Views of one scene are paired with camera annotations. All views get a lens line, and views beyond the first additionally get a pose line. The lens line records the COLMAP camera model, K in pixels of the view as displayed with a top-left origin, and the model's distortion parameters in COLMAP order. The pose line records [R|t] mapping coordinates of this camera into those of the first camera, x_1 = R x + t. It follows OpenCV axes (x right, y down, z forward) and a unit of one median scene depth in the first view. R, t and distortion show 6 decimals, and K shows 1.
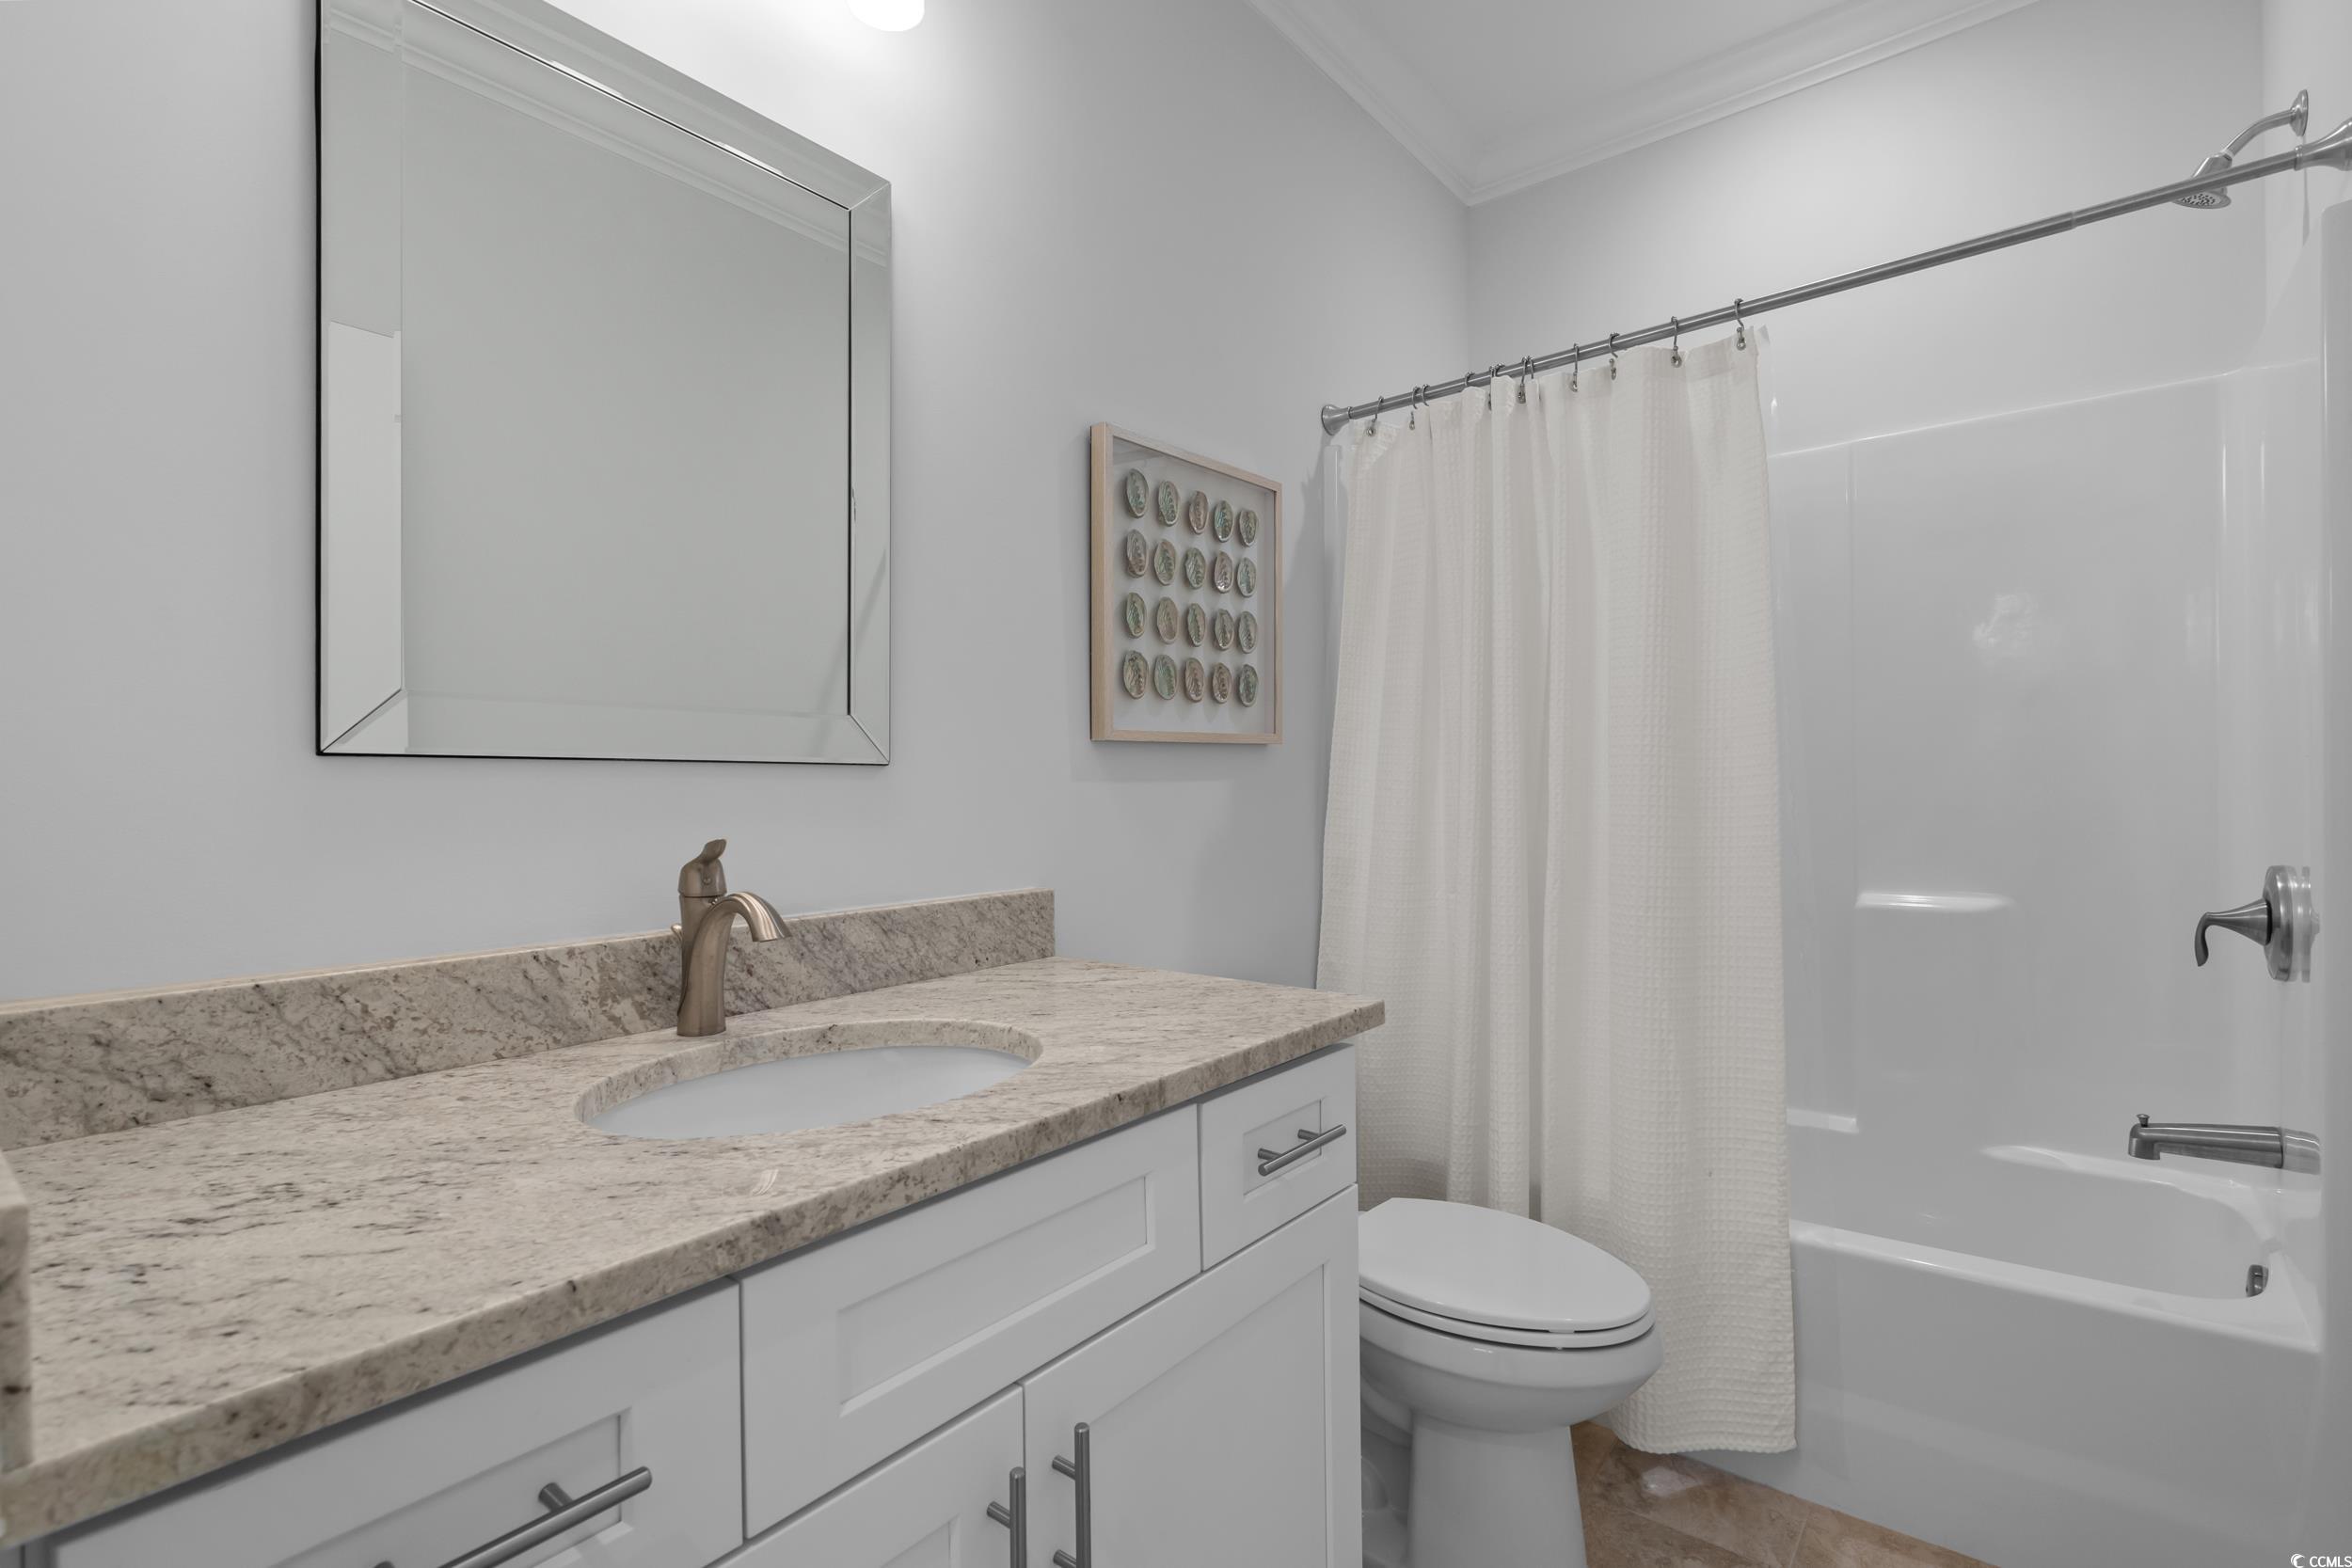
lens RADIAL K [[1073.6, 0, 1174.4], [0, 1073.6, 778.0], [0, 0, 1]] dist [-0.003220, 0.000028]
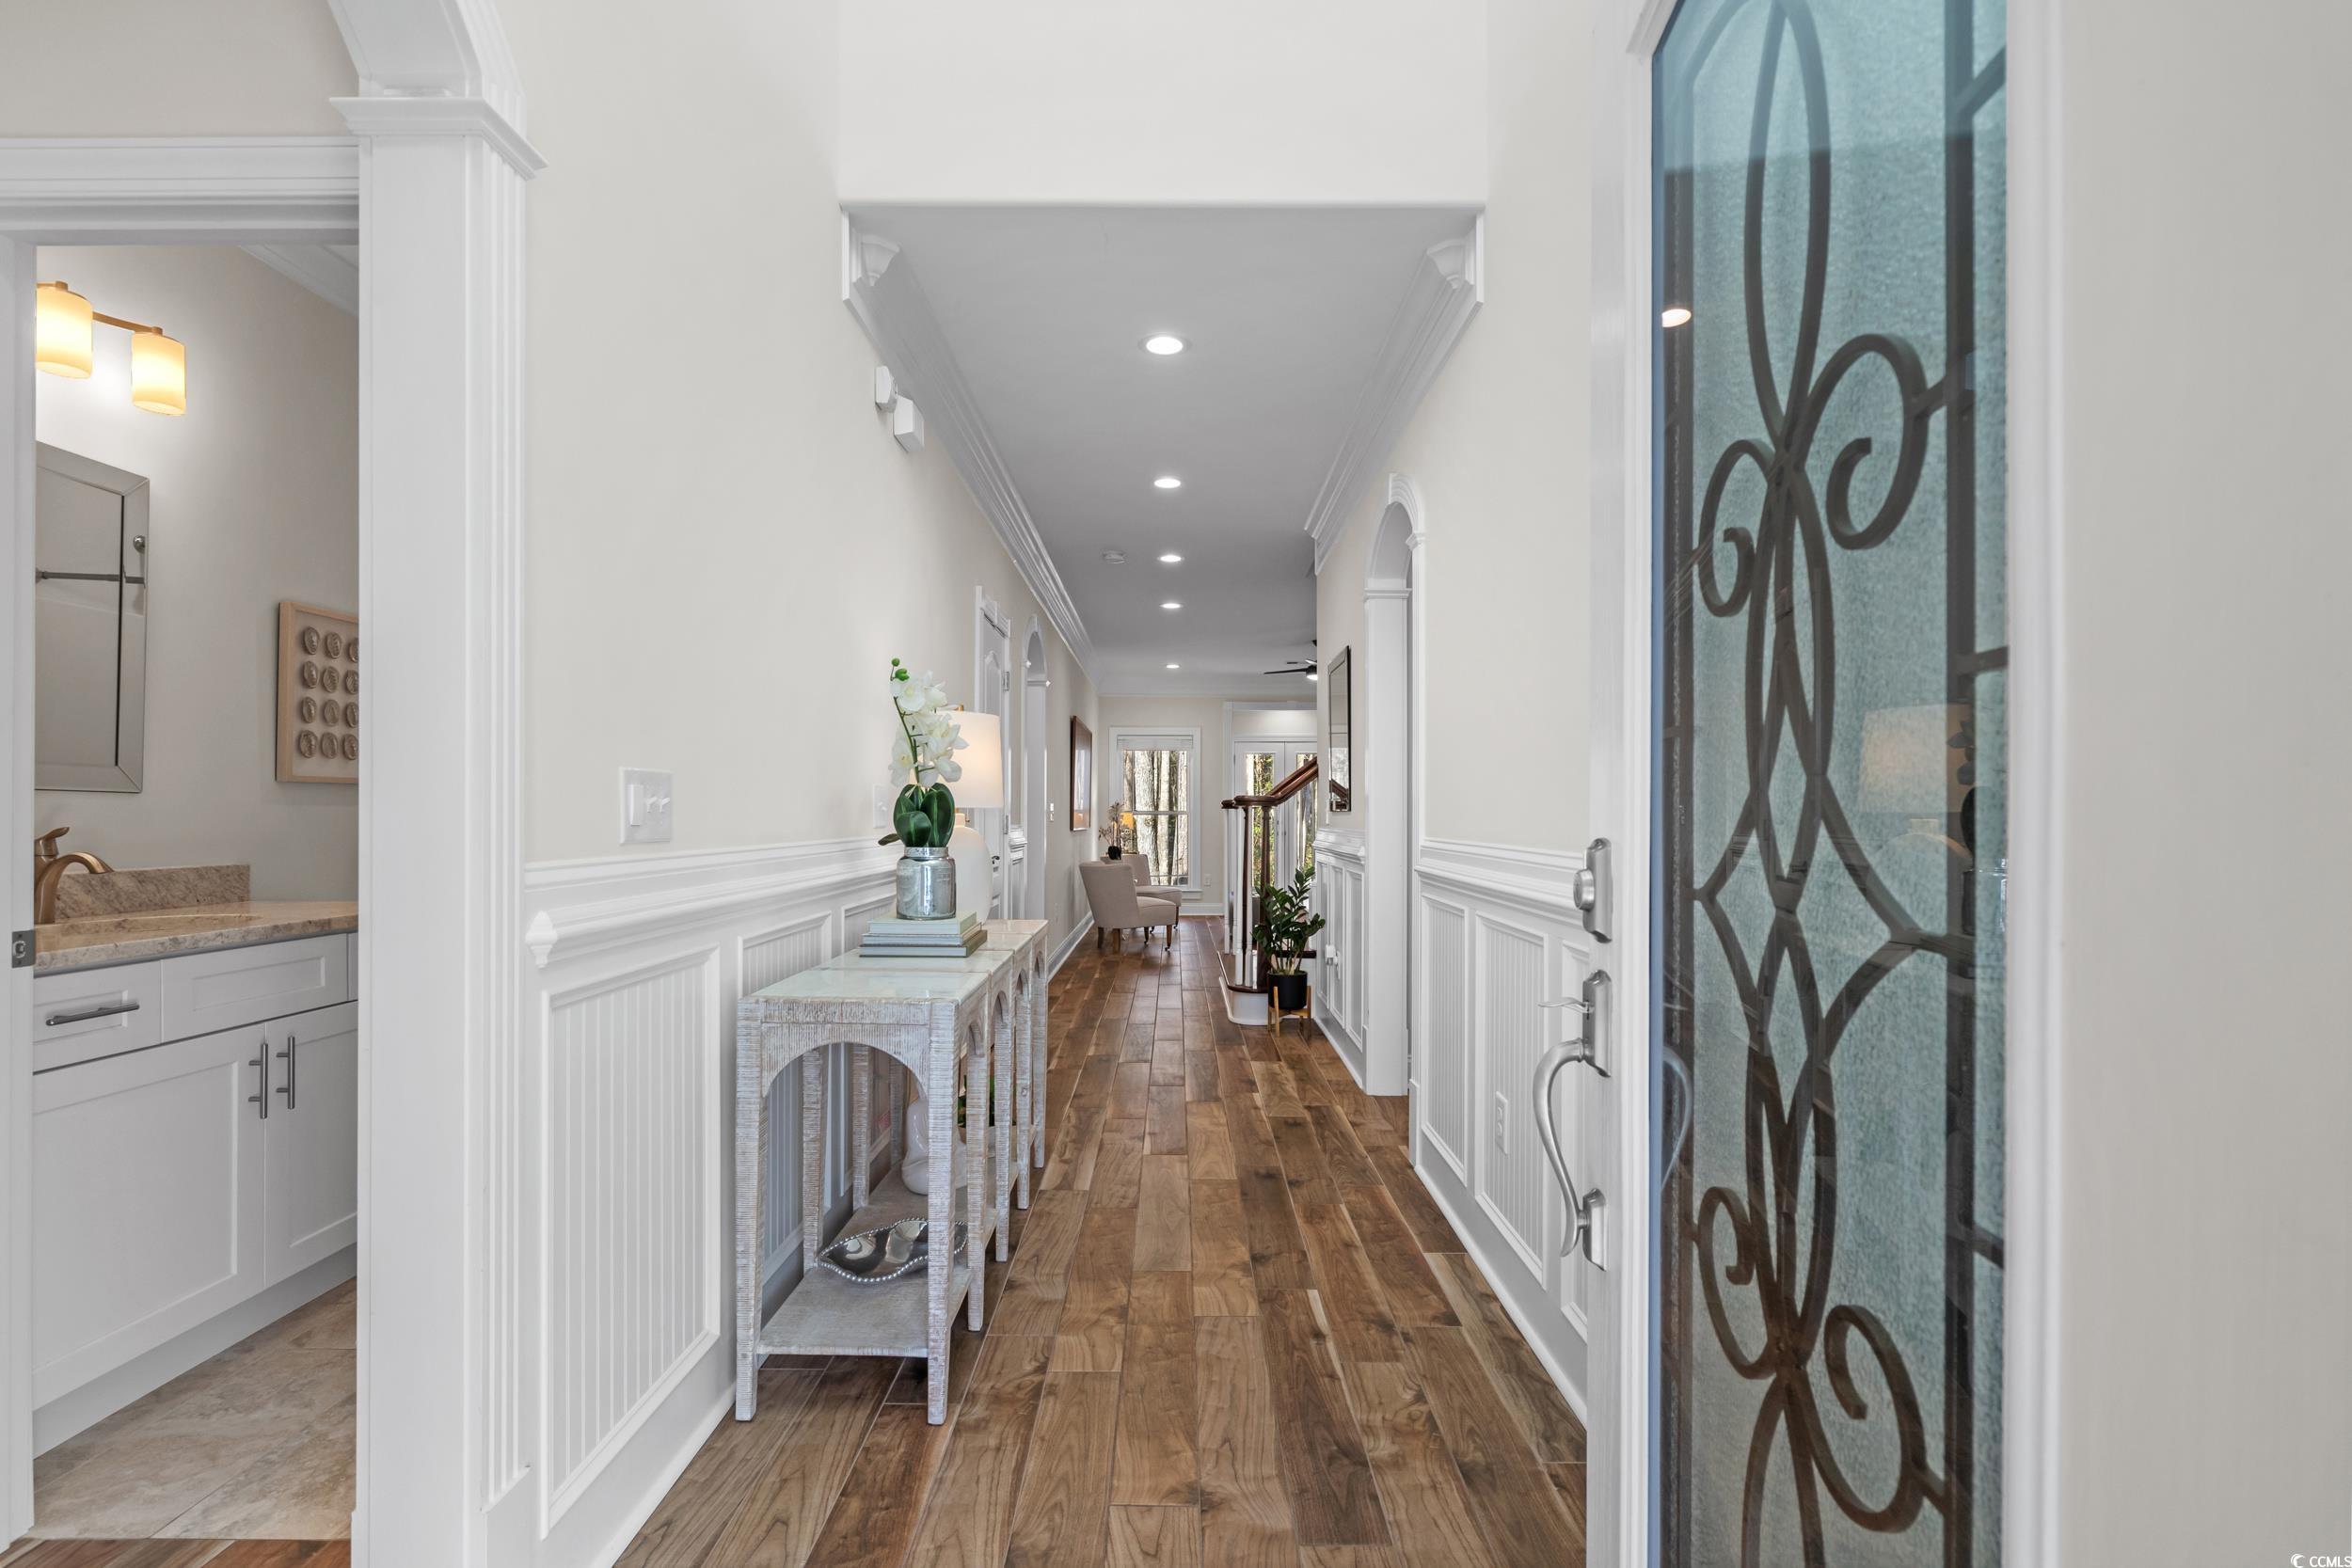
lens RADIAL K [[1073.6, 0, 1177.7], [0, 1073.6, 804.9], [0, 0, 1]] dist [-0.003220, 0.000028]
pose [[0.782205, 0.014809, 0.622846, -0.014410], [-0.009422, 0.999884, -0.011941, 0.011235], [-0.622950, 0.003472, 0.782254, -1.260417]]
